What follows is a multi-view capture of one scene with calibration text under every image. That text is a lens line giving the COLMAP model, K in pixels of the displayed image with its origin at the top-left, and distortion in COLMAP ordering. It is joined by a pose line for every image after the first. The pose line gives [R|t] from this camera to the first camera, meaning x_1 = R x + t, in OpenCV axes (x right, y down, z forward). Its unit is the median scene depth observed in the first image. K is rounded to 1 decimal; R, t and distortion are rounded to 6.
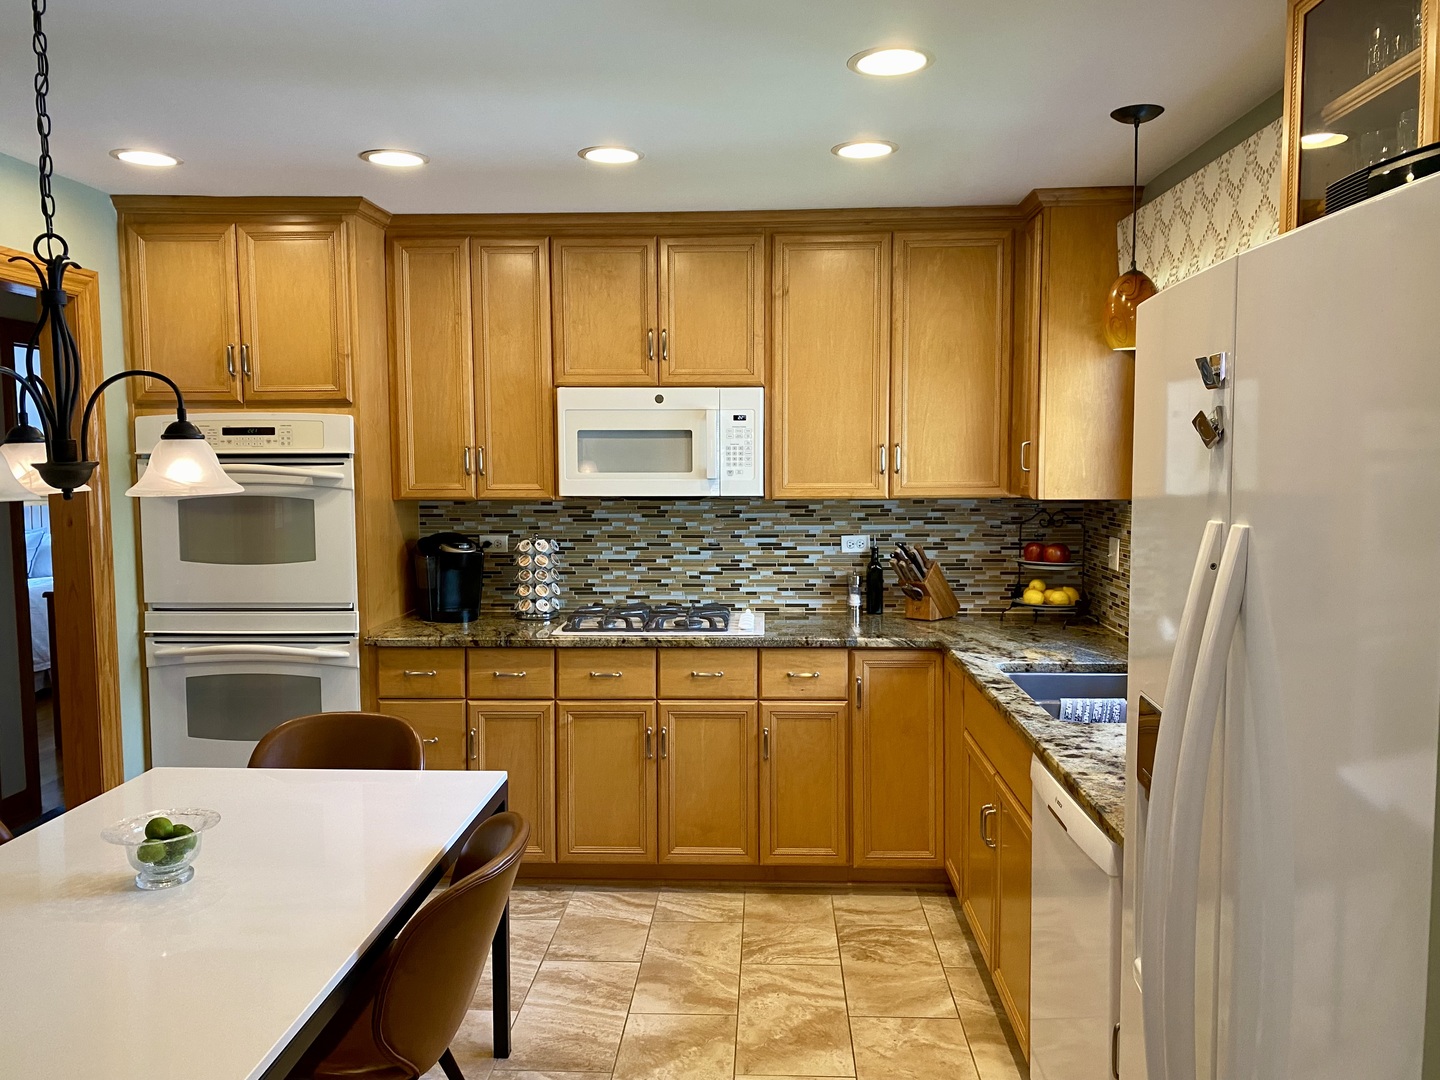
lens RADIAL K [[1092.9, 0, 731.2], [0, 1092.9, 537.8], [0, 0, 1]] dist [0.037009, -0.054548]
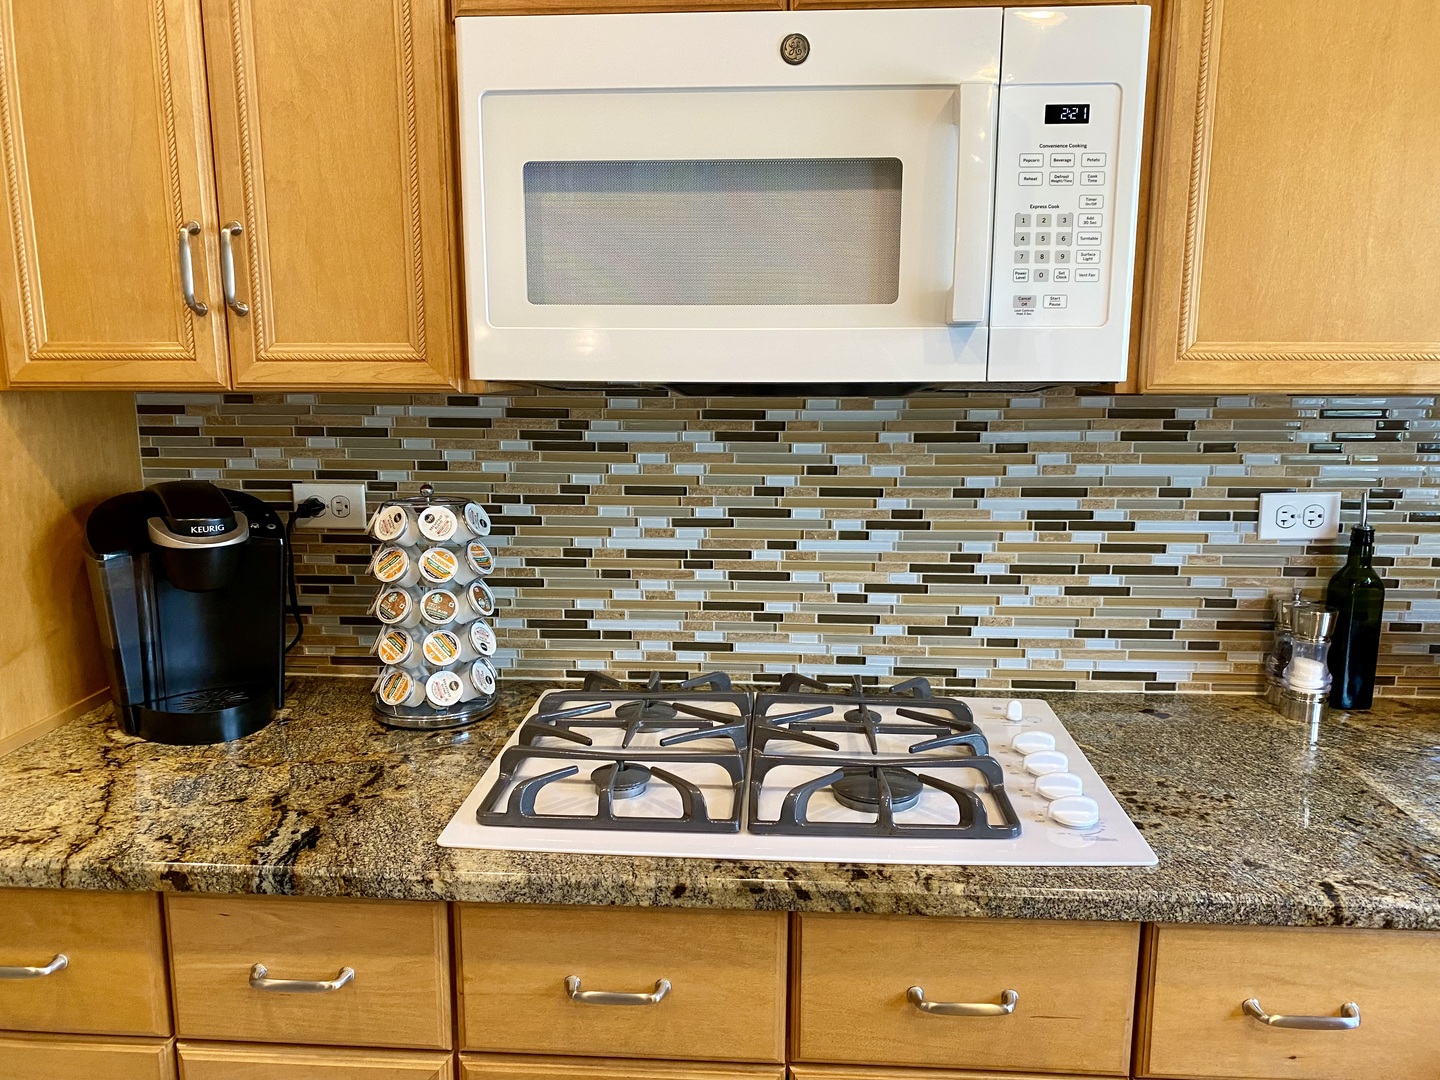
lens RADIAL K [[1092.9, 0, 715.5], [0, 1092.9, 554.4], [0, 0, 1]] dist [0.037009, -0.054548]
pose [[0.999383, 0.008968, -0.033962, -0.069700], [-0.005015, 0.993385, 0.114719, -0.023113], [0.034766, -0.114478, 0.992817, 0.633393]]
